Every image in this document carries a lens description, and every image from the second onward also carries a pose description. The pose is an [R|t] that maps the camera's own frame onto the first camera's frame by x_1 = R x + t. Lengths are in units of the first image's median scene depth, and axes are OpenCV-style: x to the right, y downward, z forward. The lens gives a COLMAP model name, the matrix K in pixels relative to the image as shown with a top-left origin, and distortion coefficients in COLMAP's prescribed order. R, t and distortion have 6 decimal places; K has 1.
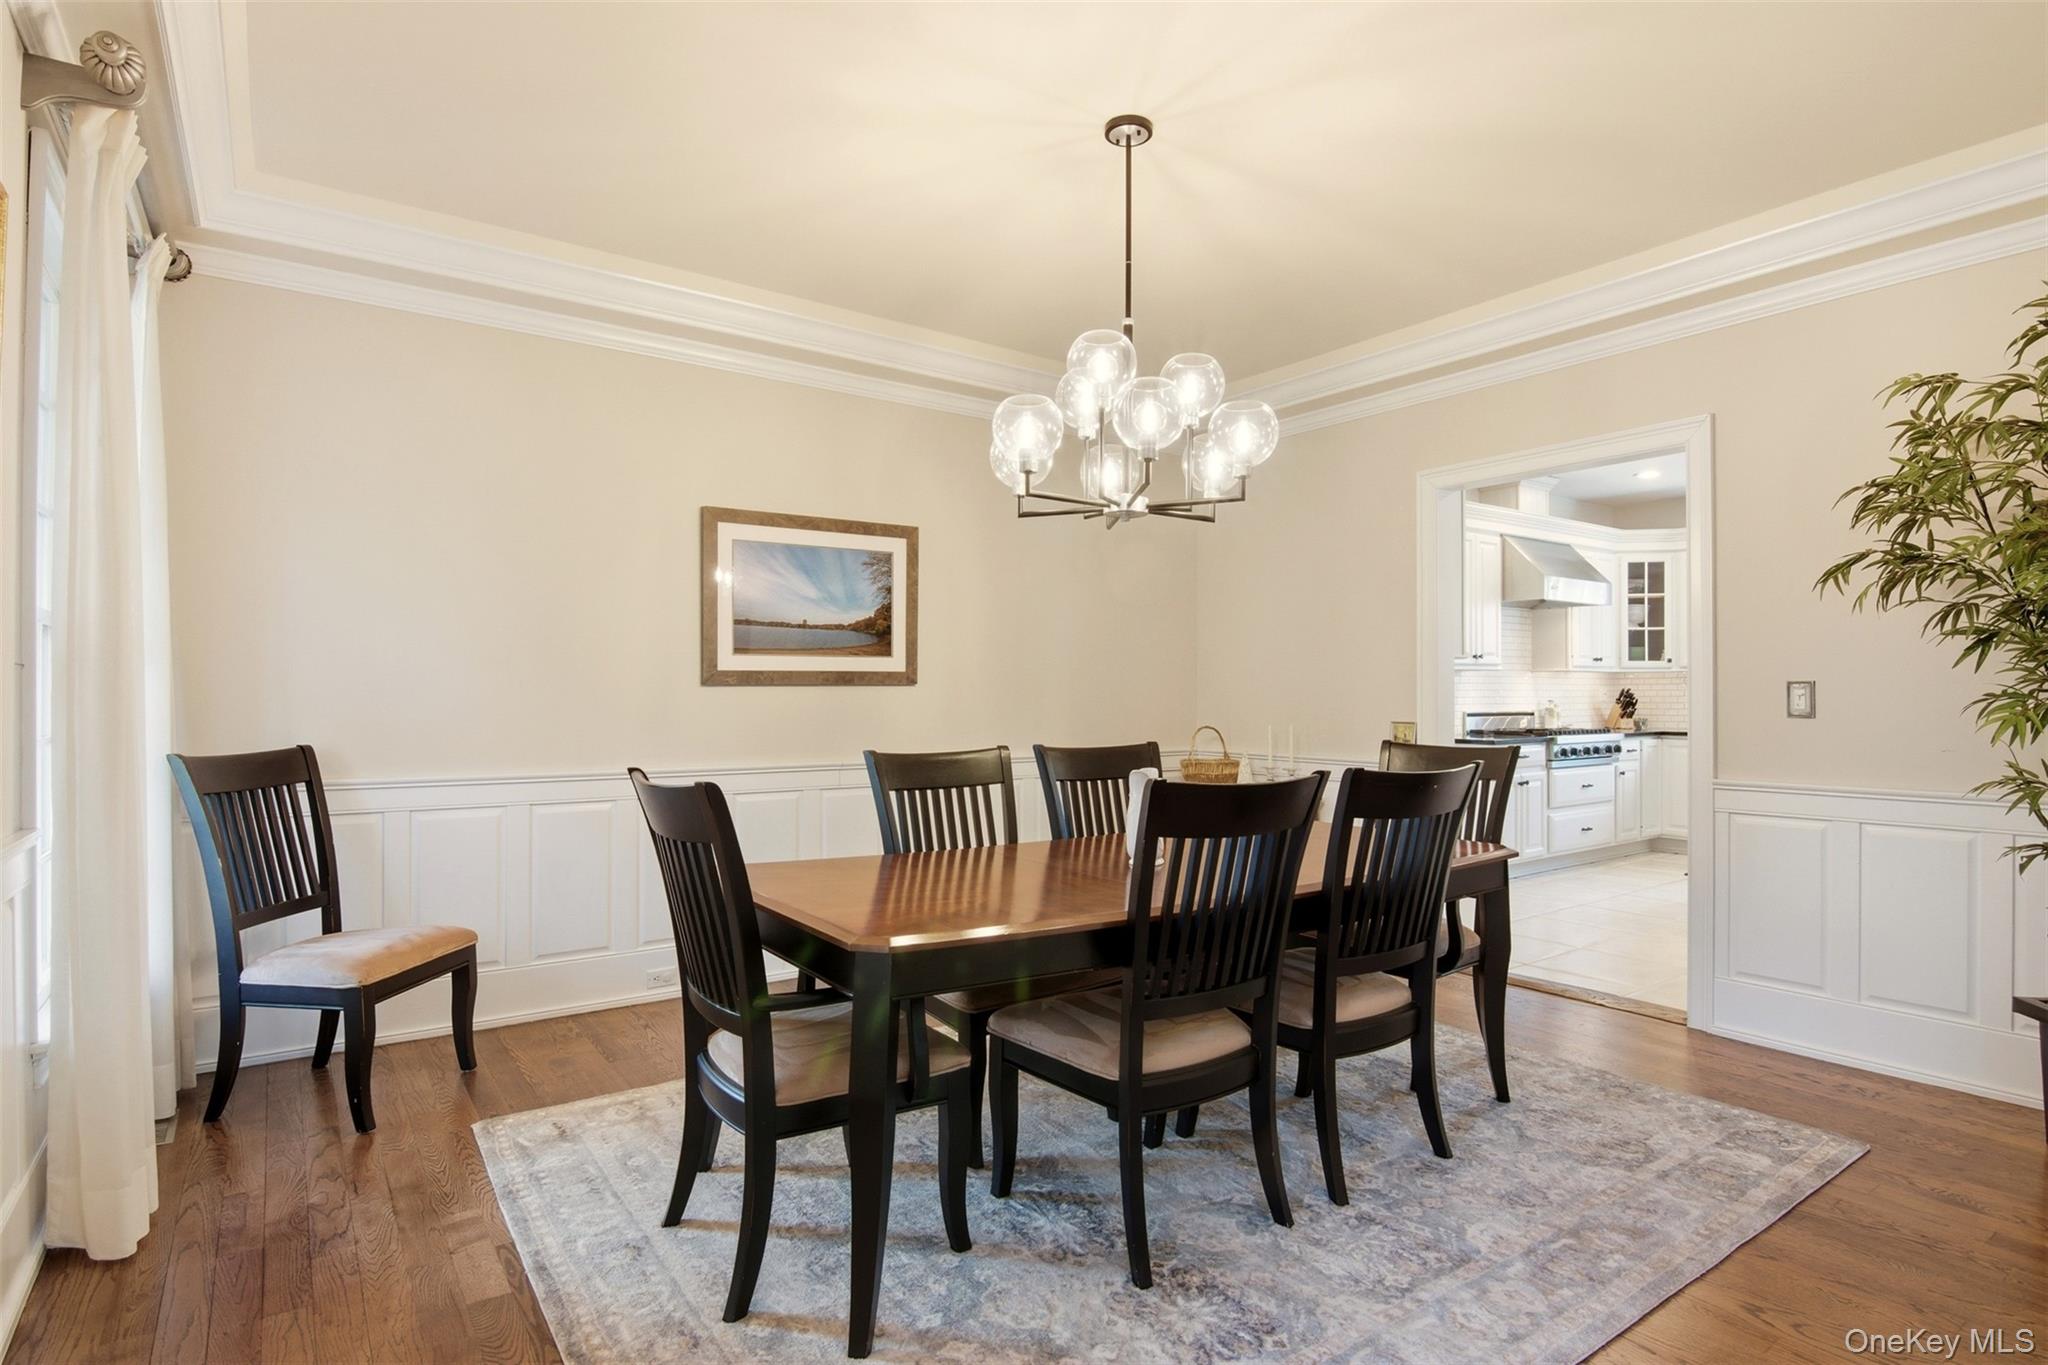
lens RADIAL K [[1050.3, 0, 1015.8], [0, 1050.3, 691.0], [0, 0, 1]] dist [-0.000006, -0.013546]
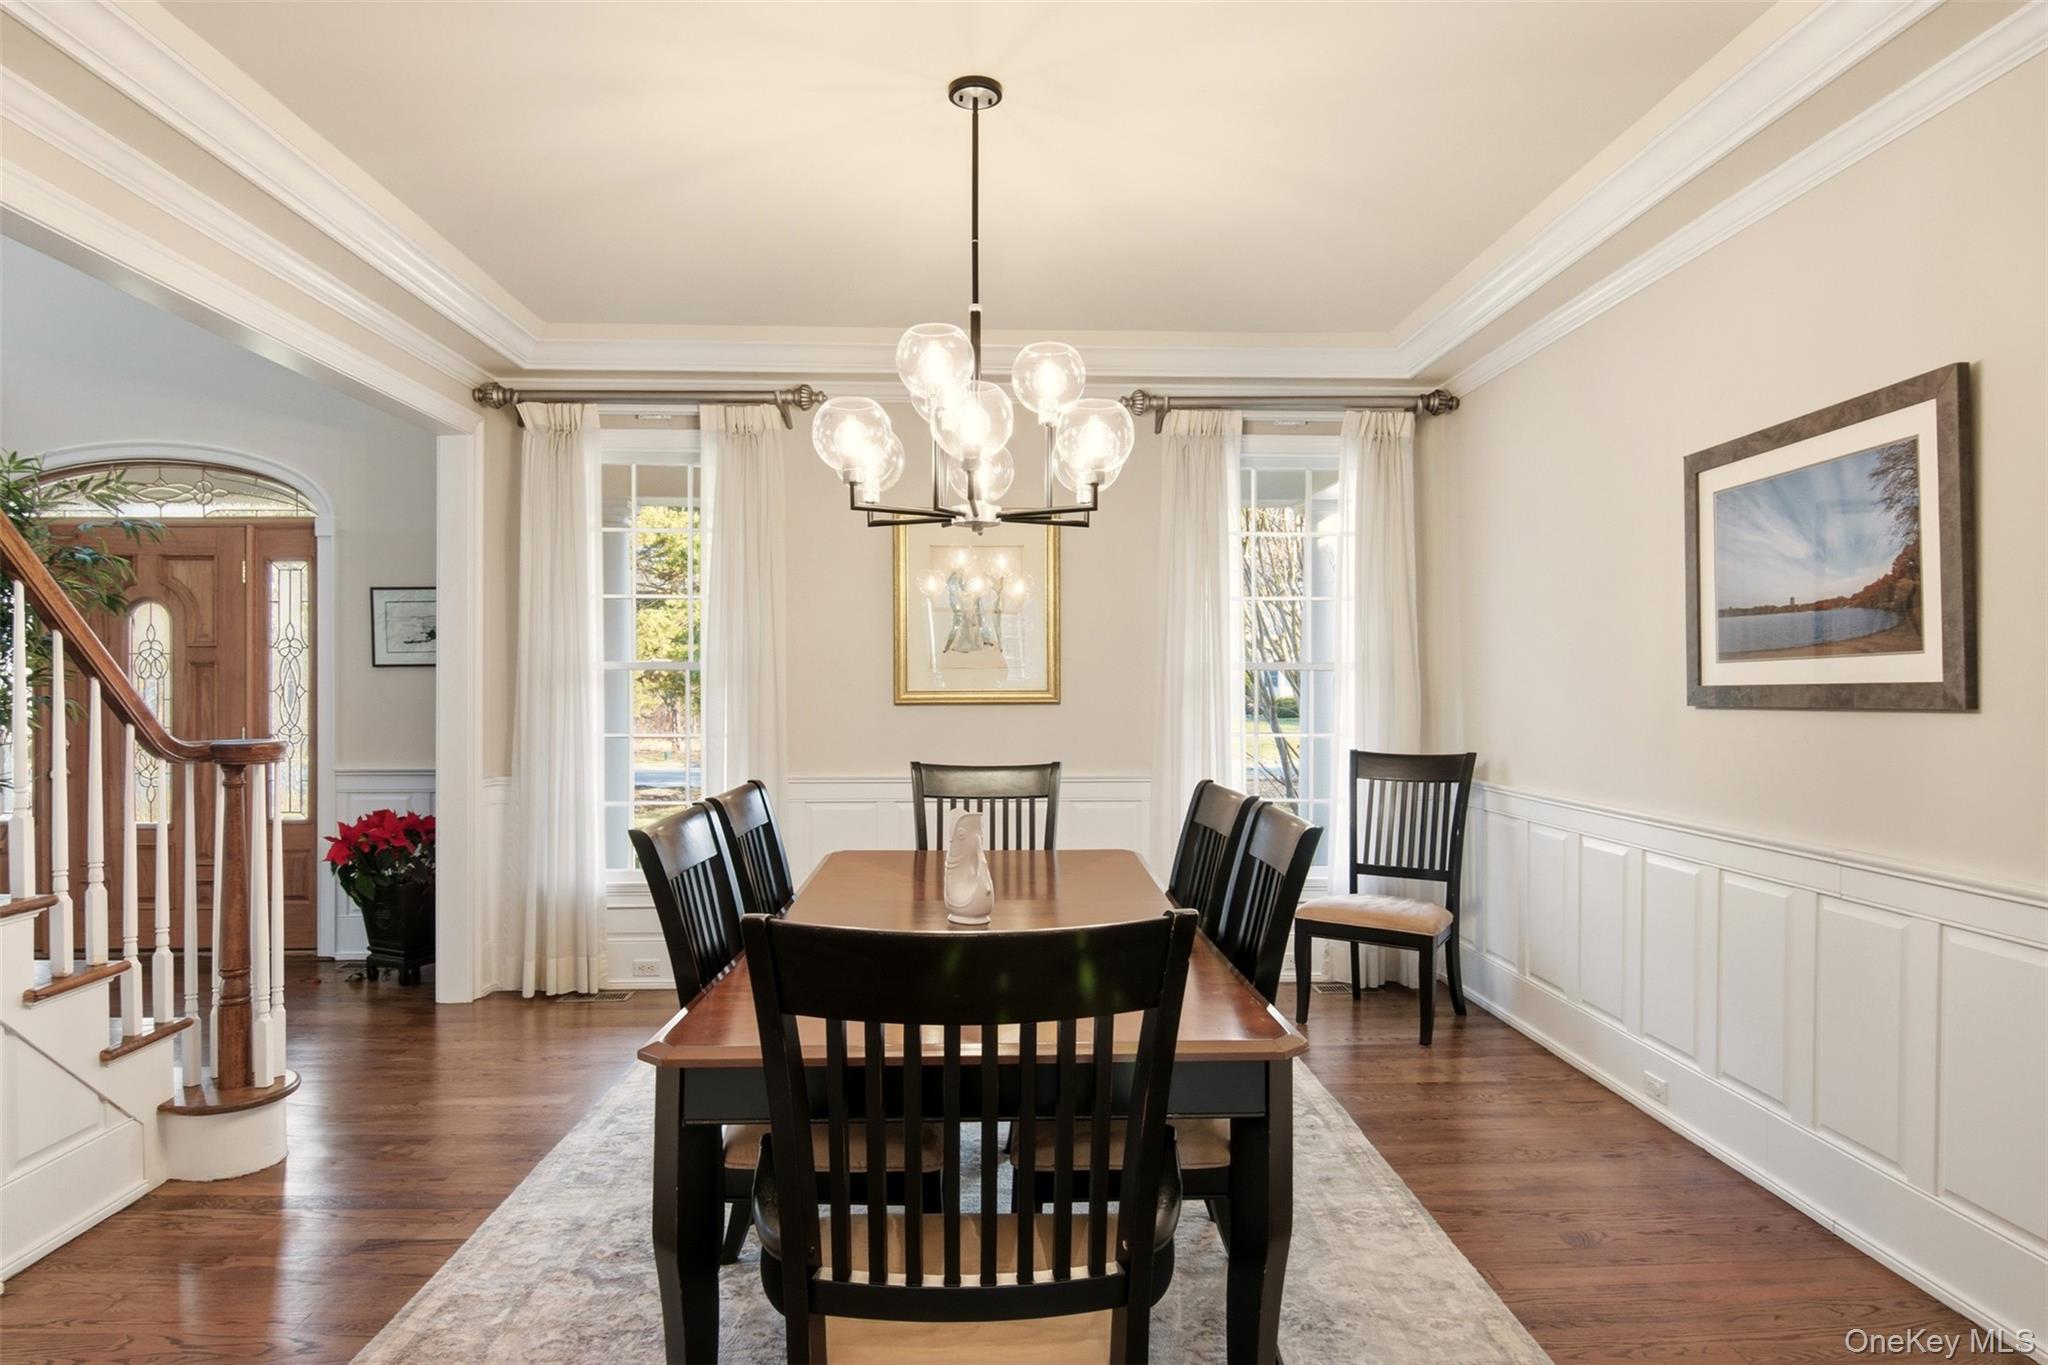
lens RADIAL K [[1157.1, 0, 1018.0], [0, 1157.1, 693.8], [0, 0, 1]] dist [-0.000962, -0.000589]
pose [[-0.535086, 0.004659, -0.844785, 0.585248], [0.005976, 0.999981, 0.001729, -0.017822], [0.844776, -0.004124, -0.535104, 0.993240]]
